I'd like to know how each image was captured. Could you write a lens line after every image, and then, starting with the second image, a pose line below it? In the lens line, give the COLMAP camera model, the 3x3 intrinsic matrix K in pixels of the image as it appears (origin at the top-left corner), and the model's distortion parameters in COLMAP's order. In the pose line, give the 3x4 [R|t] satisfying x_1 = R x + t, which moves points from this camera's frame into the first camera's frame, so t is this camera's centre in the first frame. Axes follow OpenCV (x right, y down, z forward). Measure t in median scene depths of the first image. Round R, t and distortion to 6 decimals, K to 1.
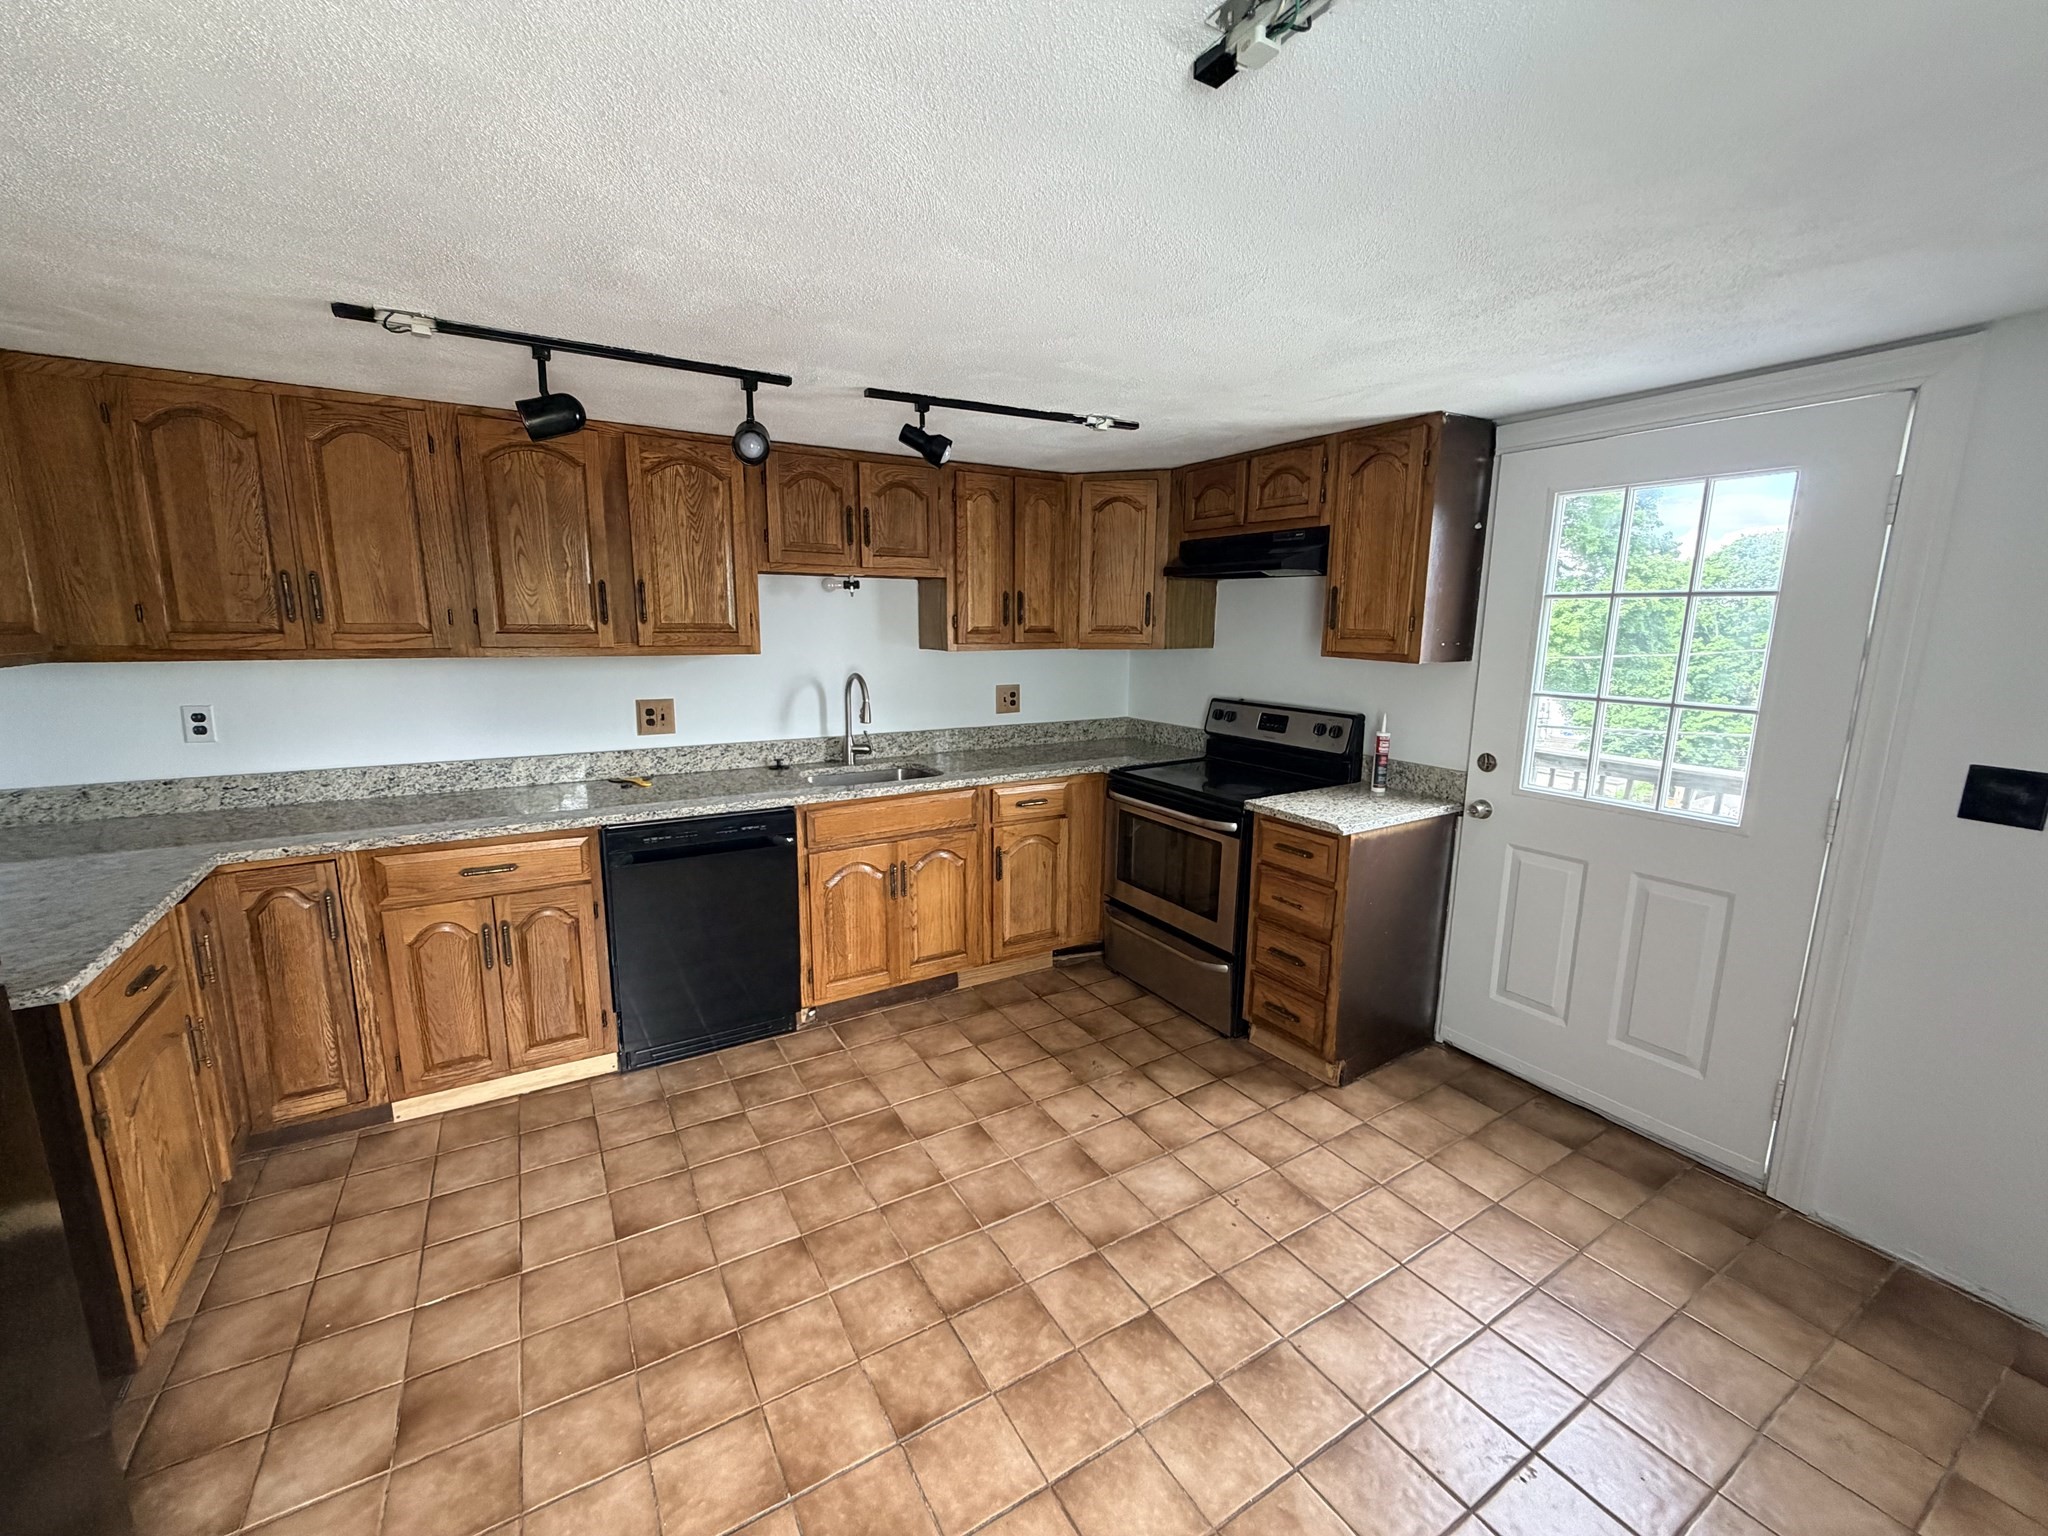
lens RADIAL K [[822.1, 0, 1014.8], [0, 822.1, 765.4], [0, 0, 1]] dist [0.004402, 0.000443]
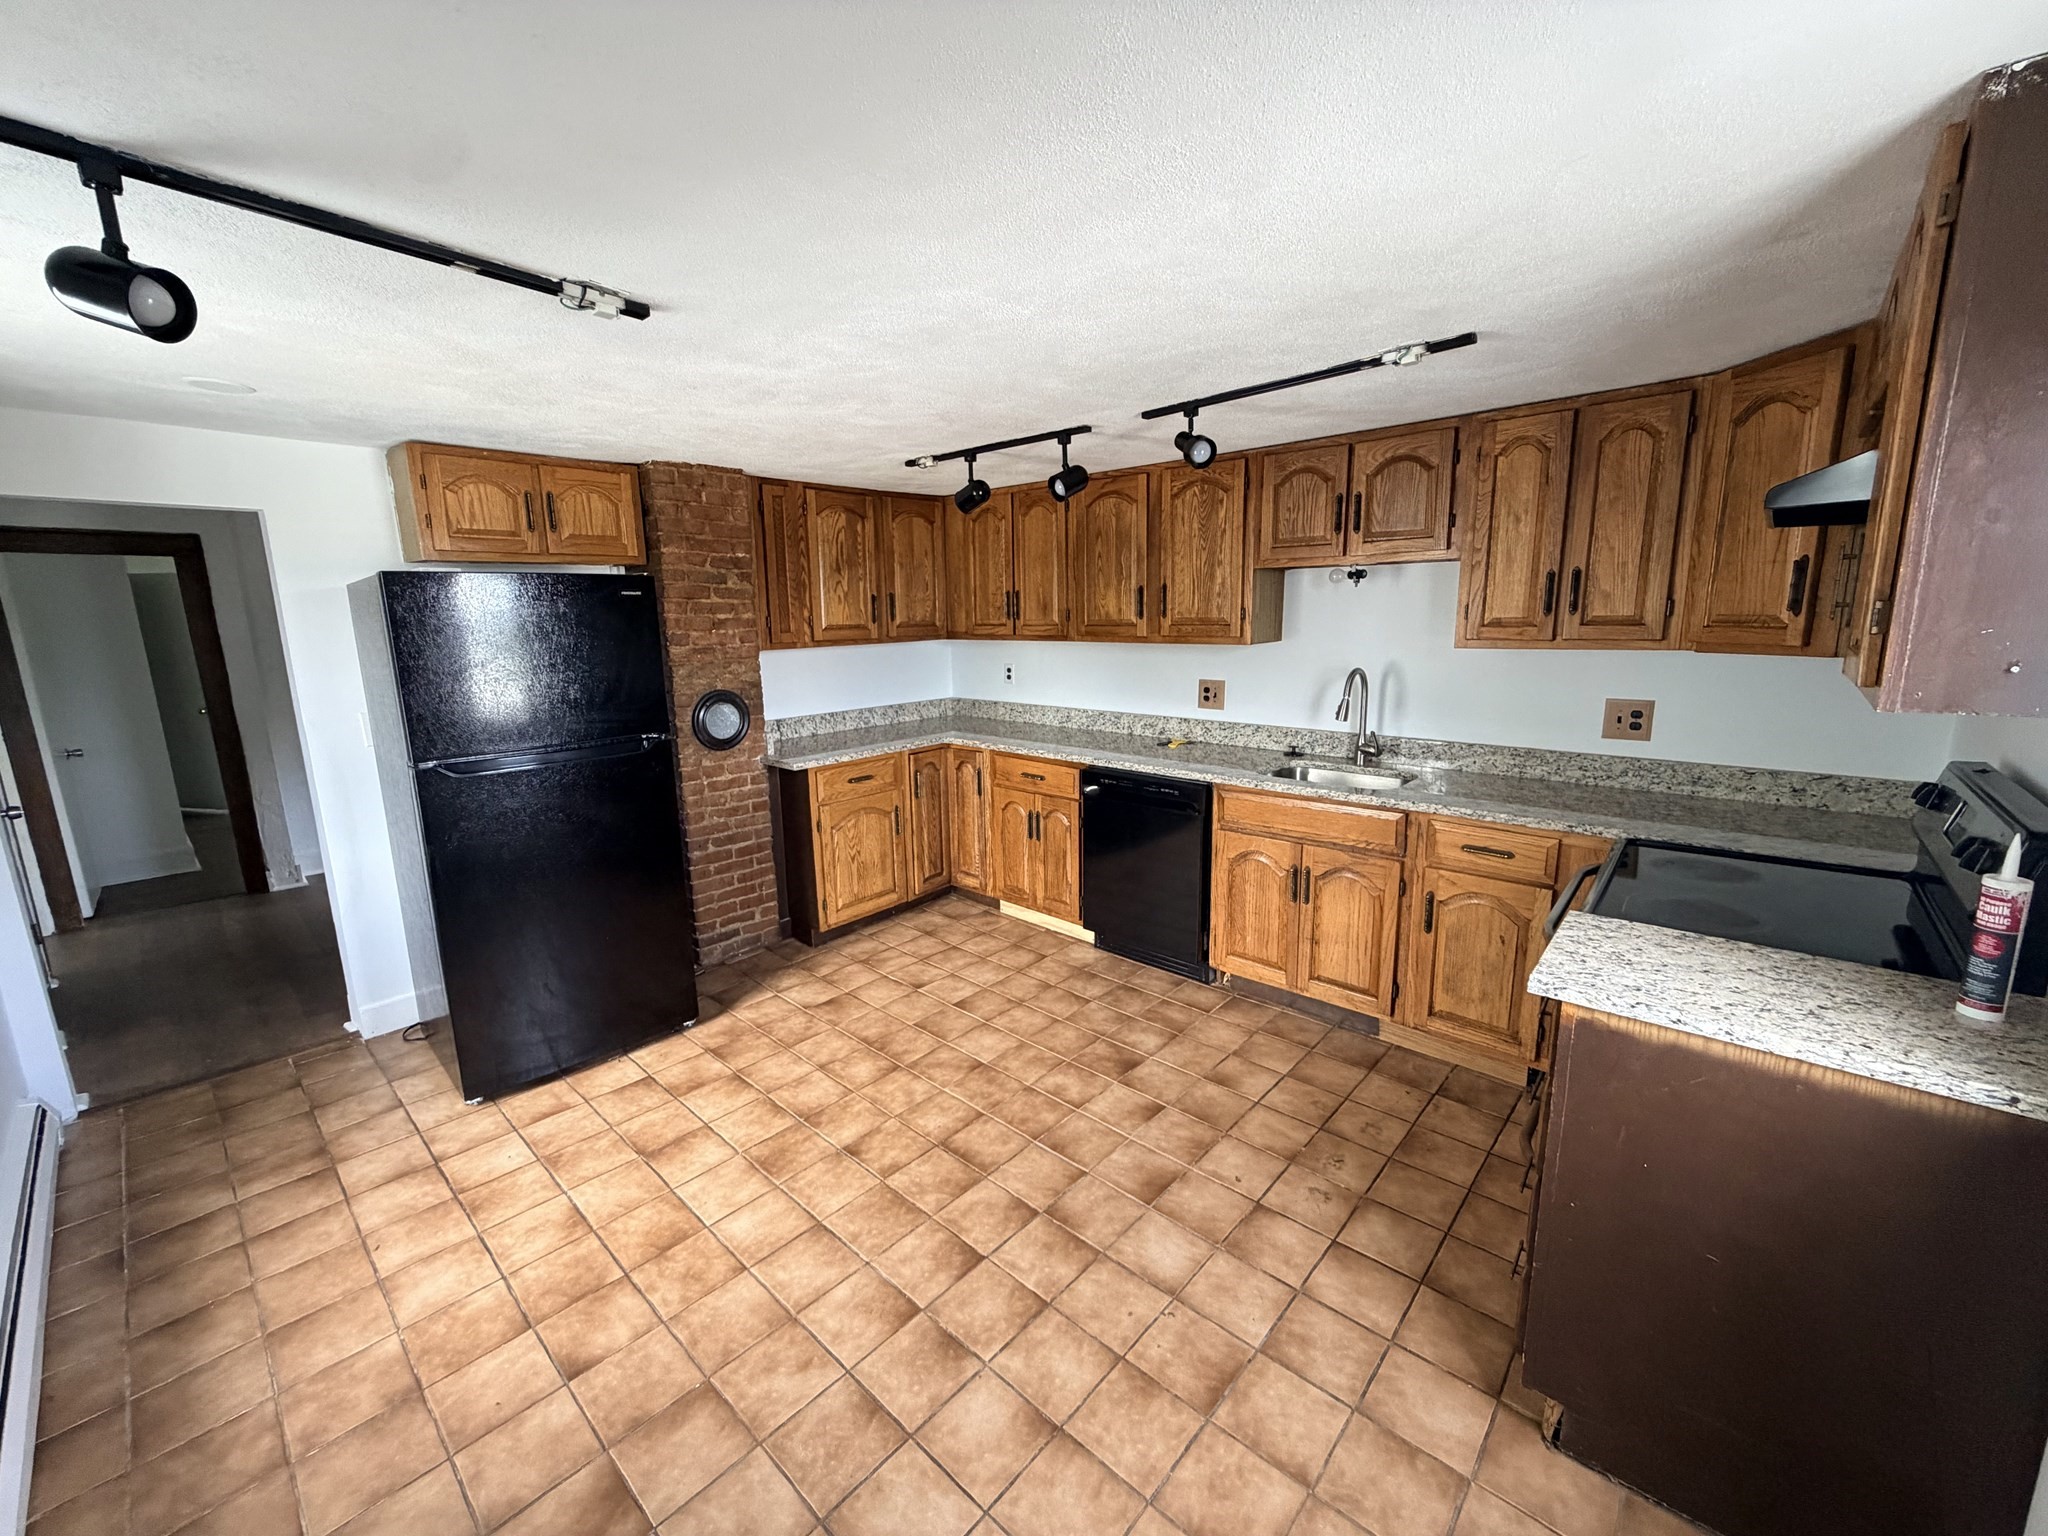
lens RADIAL K [[822.1, 0, 1021.5], [0, 822.1, 767.9], [0, 0, 1]] dist [0.004402, 0.000443]
pose [[0.288746, 0.170020, -0.942189, 0.796122], [-0.146266, 0.980387, 0.132088, -0.089841], [0.946167, 0.099670, 0.307951, 0.468919]]
